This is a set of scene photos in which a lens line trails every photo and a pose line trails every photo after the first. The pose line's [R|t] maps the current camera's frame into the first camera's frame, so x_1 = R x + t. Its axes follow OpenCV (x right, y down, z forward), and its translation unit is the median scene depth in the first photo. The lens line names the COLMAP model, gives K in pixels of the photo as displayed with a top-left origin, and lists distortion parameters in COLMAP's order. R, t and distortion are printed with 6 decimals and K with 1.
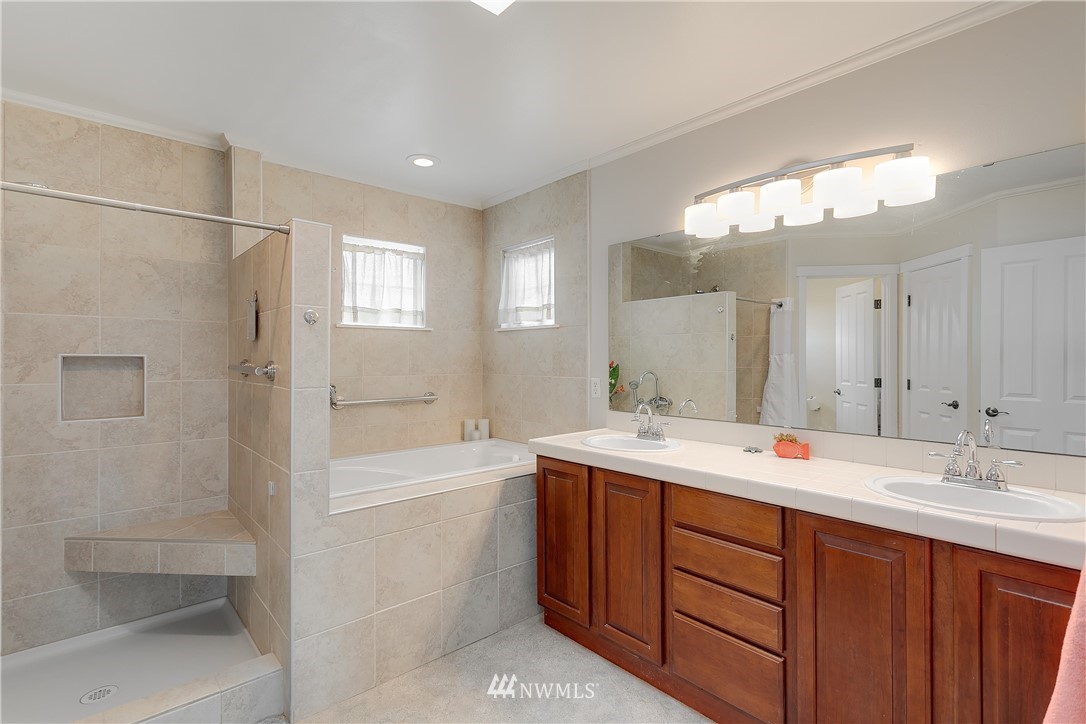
lens RADIAL K [[509.9, 0, 550.4], [0, 509.9, 358.9], [0, 0, 1]] dist [0.004387, 0.000615]
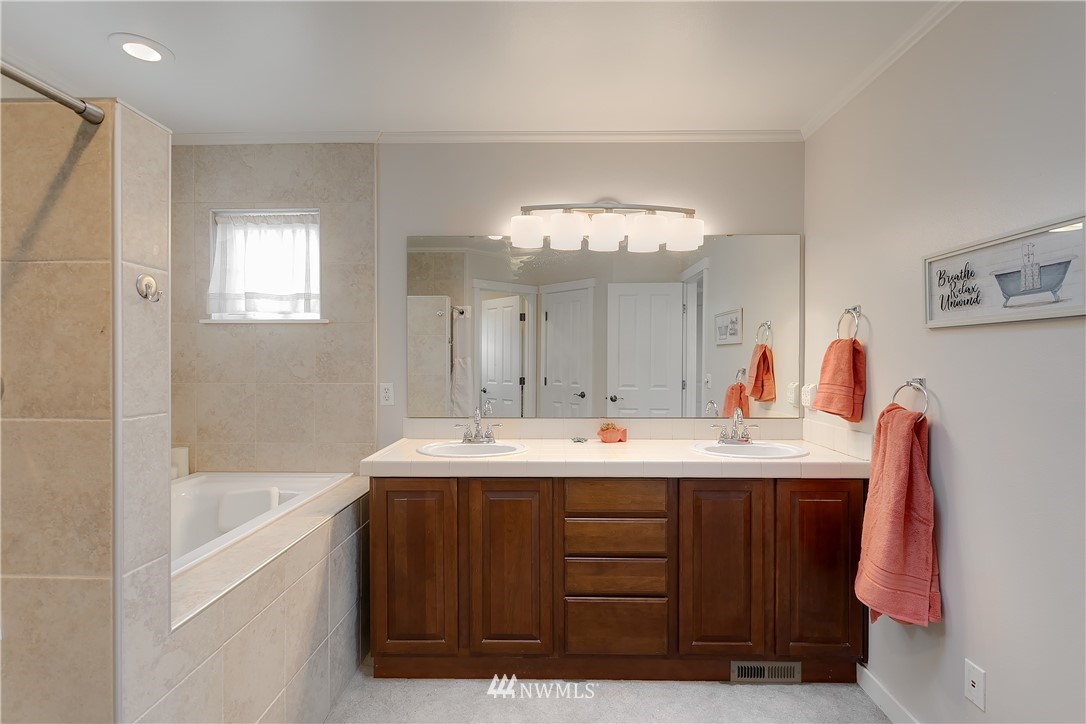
lens RADIAL K [[509.9, 0, 548.4], [0, 509.9, 367.0], [0, 0, 1]] dist [0.004387, 0.000615]
pose [[0.685171, -0.008746, 0.728330, -0.419757], [0.000954, 0.999938, 0.011110, -0.000090], [-0.728382, -0.006918, 0.685137, 0.220424]]
